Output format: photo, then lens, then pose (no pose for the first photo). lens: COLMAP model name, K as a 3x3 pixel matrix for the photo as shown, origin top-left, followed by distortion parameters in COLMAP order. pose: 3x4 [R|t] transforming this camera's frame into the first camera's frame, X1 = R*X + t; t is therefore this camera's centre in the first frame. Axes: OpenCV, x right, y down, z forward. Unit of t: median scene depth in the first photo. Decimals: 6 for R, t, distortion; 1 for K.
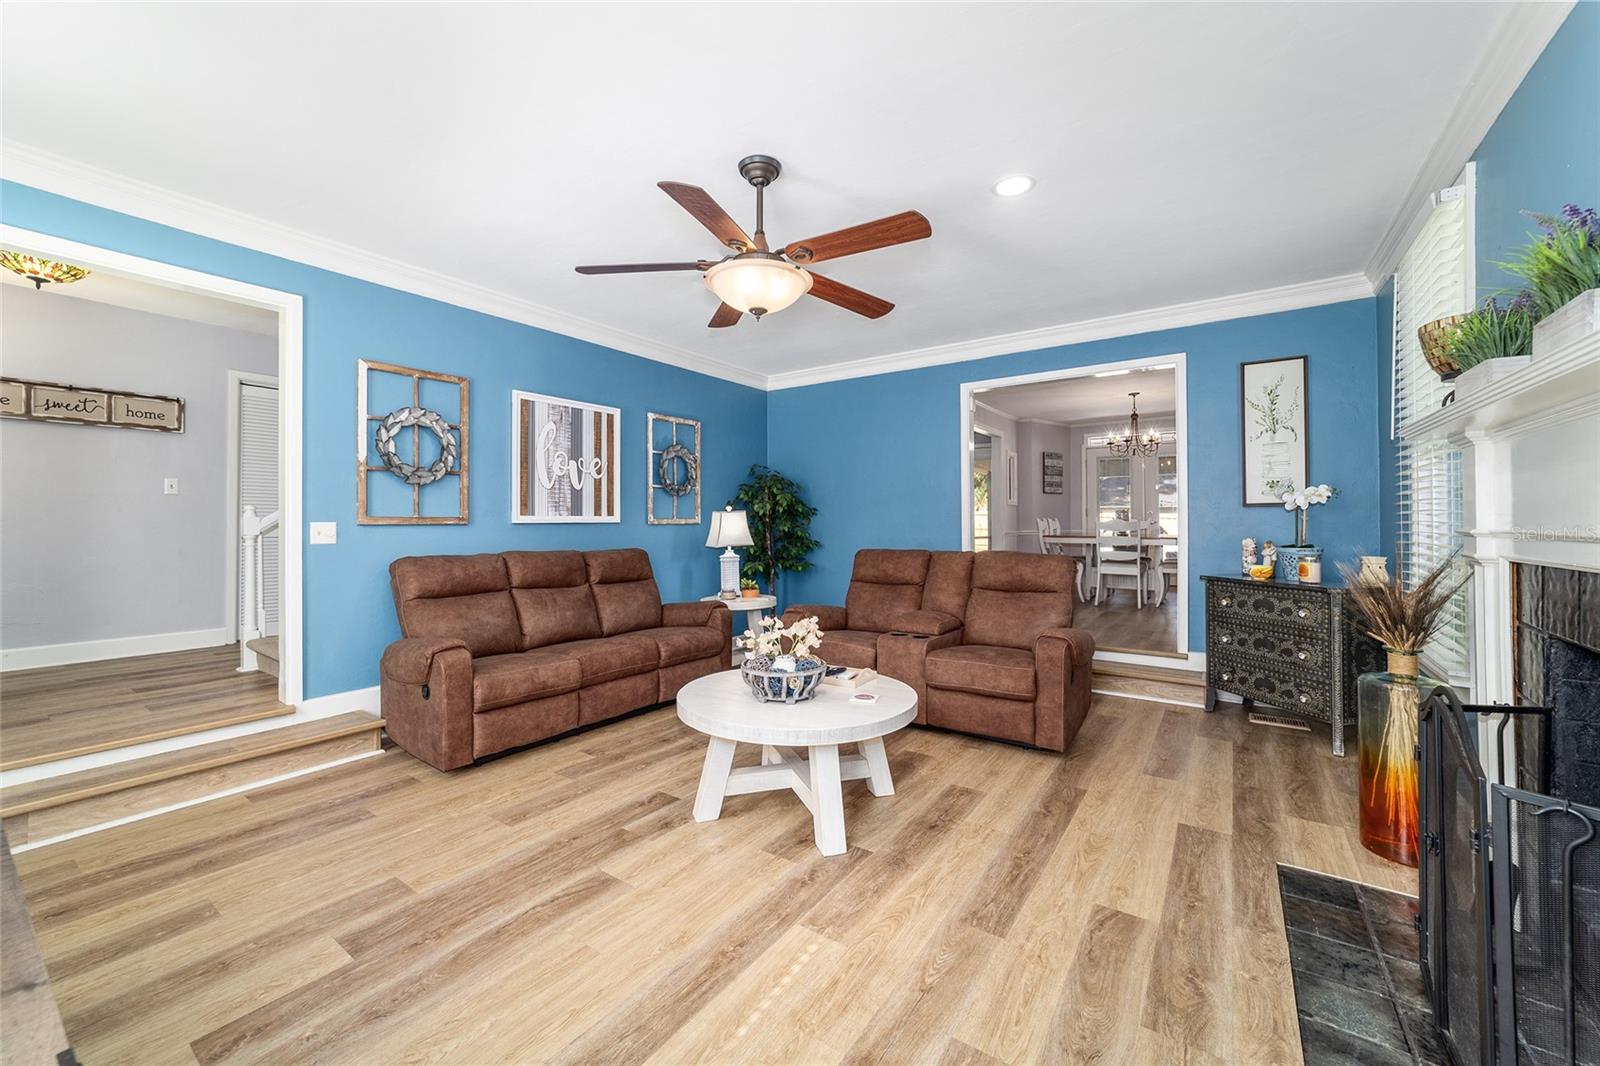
lens RADIAL K [[611.0, 0, 799.5], [0, 611.0, 519.9], [0, 0, 1]] dist [0.000215, 0.000063]
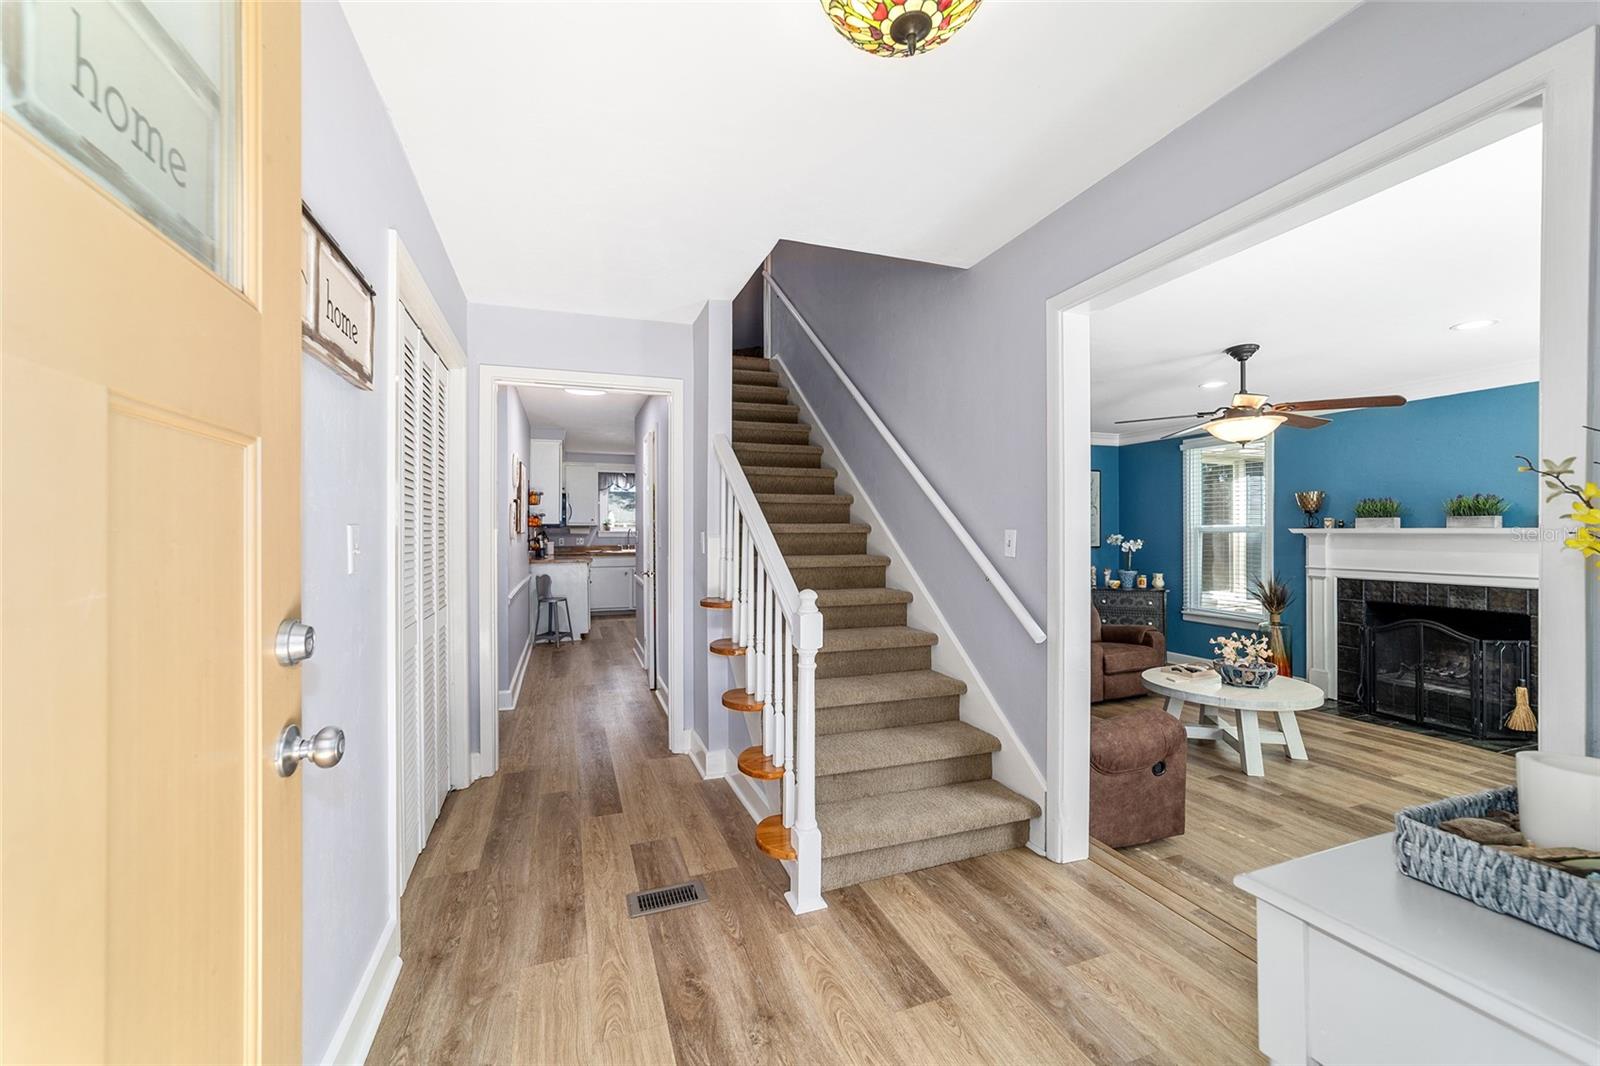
lens RADIAL K [[611.0, 0, 797.0], [0, 611.0, 535.0], [0, 0, 1]] dist [0.000215, 0.000063]
pose [[0.560673, 0.004238, 0.828027, -1.304353], [-0.007925, 0.999969, 0.000248, -0.056297], [-0.828000, -0.006701, 0.560689, 0.707708]]
